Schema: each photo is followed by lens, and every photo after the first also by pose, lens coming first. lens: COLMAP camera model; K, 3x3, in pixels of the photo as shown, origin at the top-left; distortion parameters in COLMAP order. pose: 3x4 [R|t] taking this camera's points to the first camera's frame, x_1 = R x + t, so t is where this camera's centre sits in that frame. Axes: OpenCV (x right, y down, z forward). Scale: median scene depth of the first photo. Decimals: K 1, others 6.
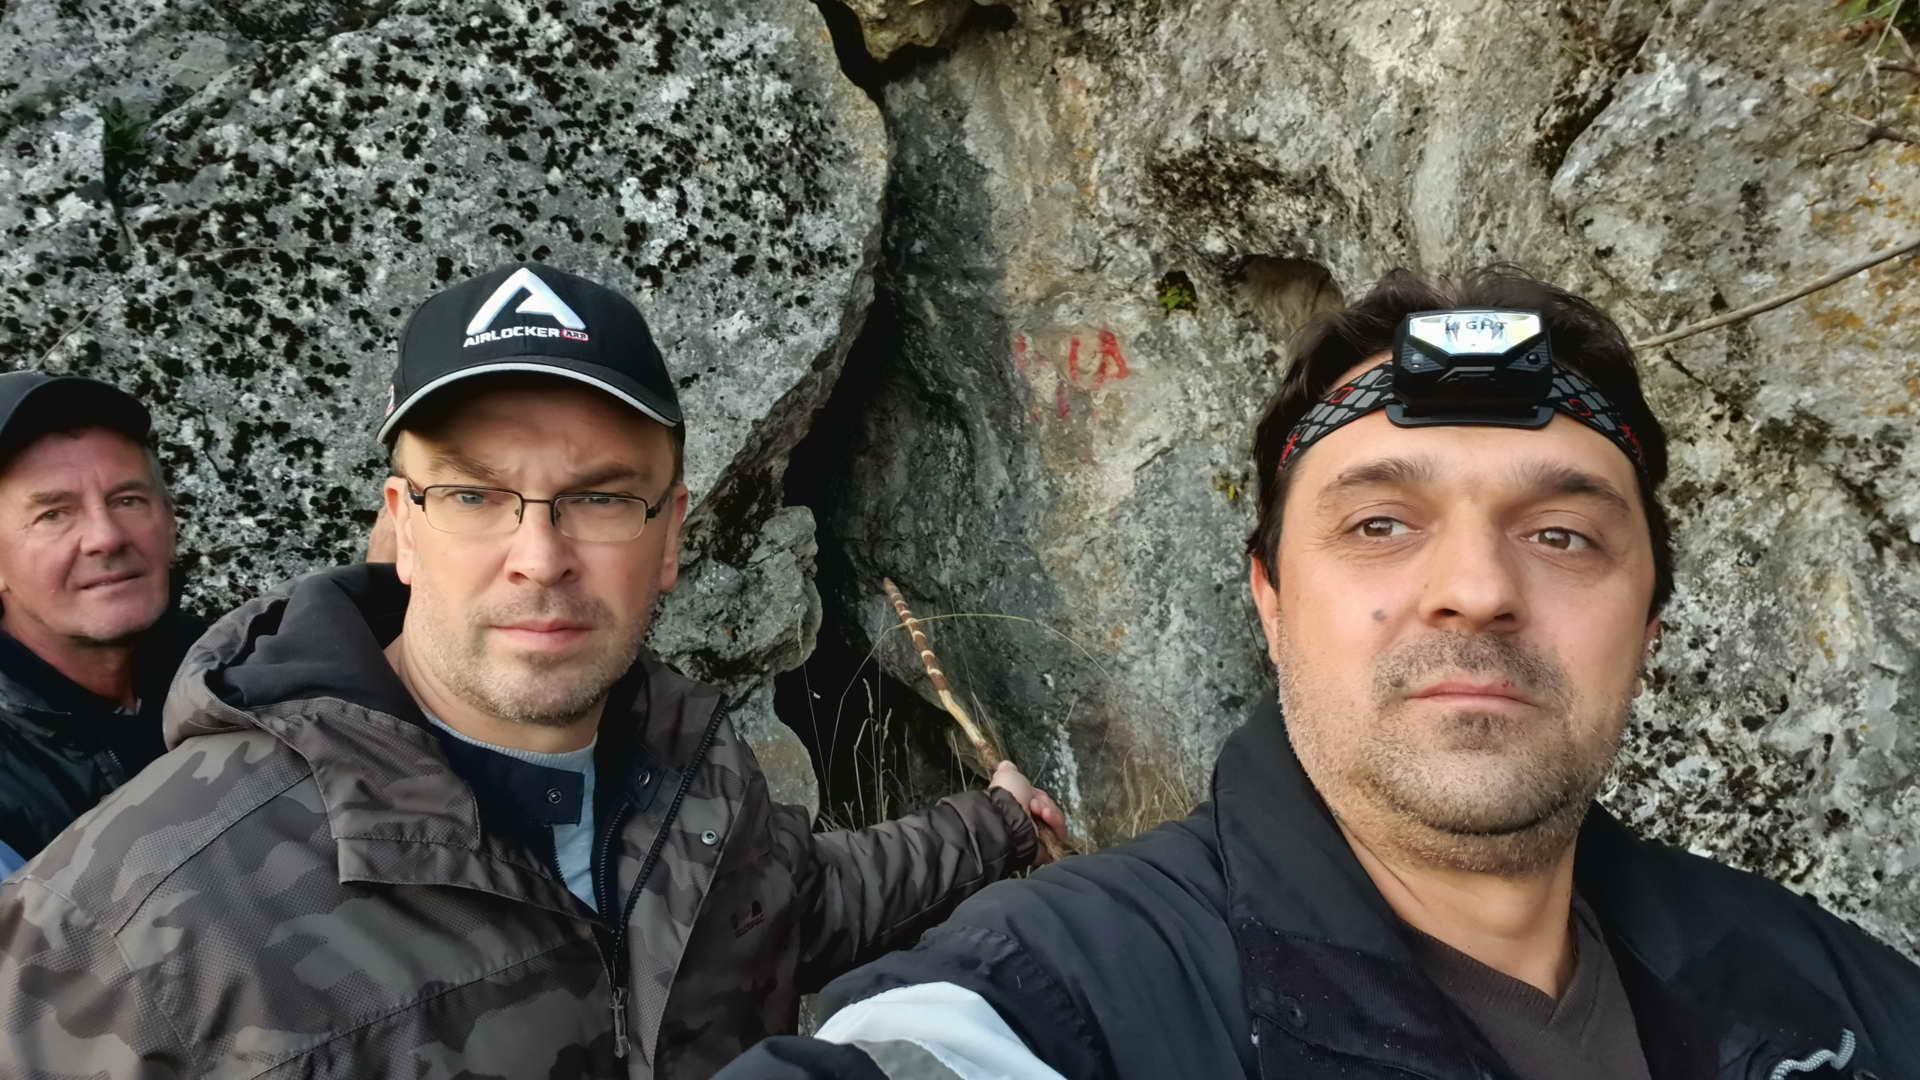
lens RADIAL K [[1359.7, 0, 960.0], [0, 1359.7, 540.0], [0, 0, 1]] dist [0.060497, -0.001542]
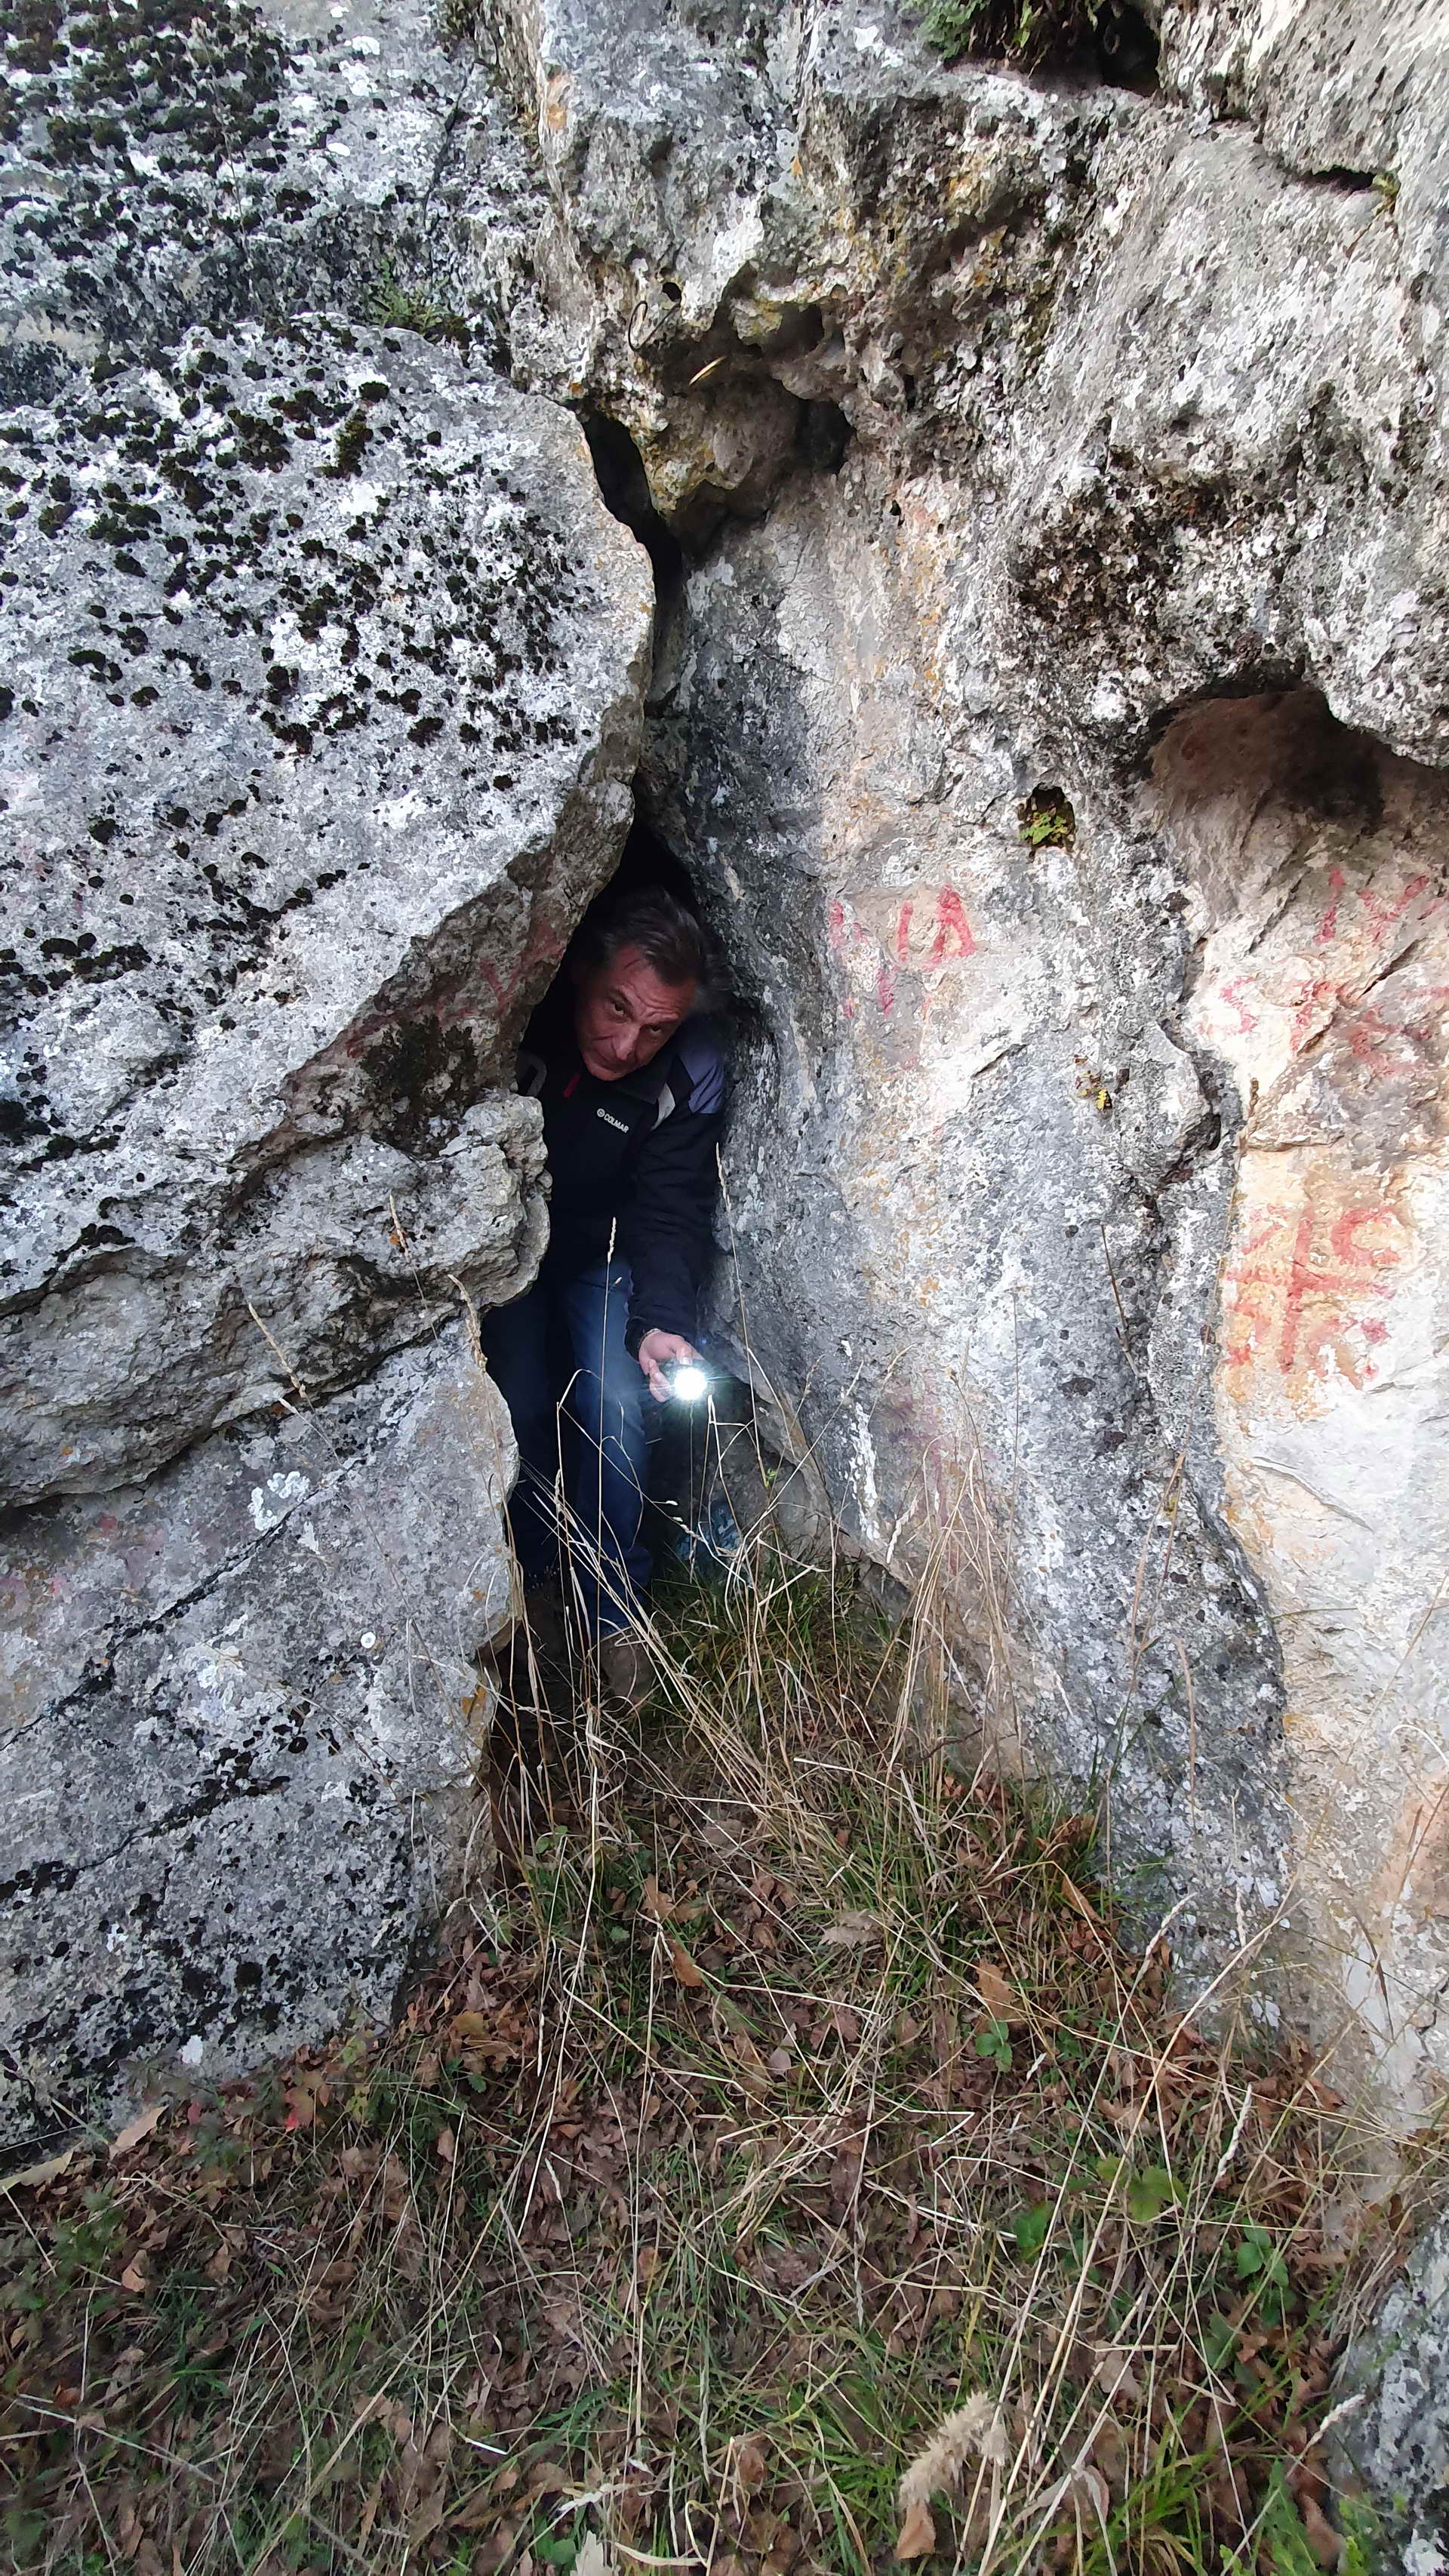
lens RADIAL K [[989.3, 0, 727.3], [0, 989.3, 1353.9], [0, 0, 1]] dist [-0.006091, 0.000274]
pose [[0.984056, 0.072914, -0.162229, 0.104447], [-0.061392, 0.995296, 0.074942, 0.076615], [0.166930, -0.063788, 0.983903, 0.470002]]
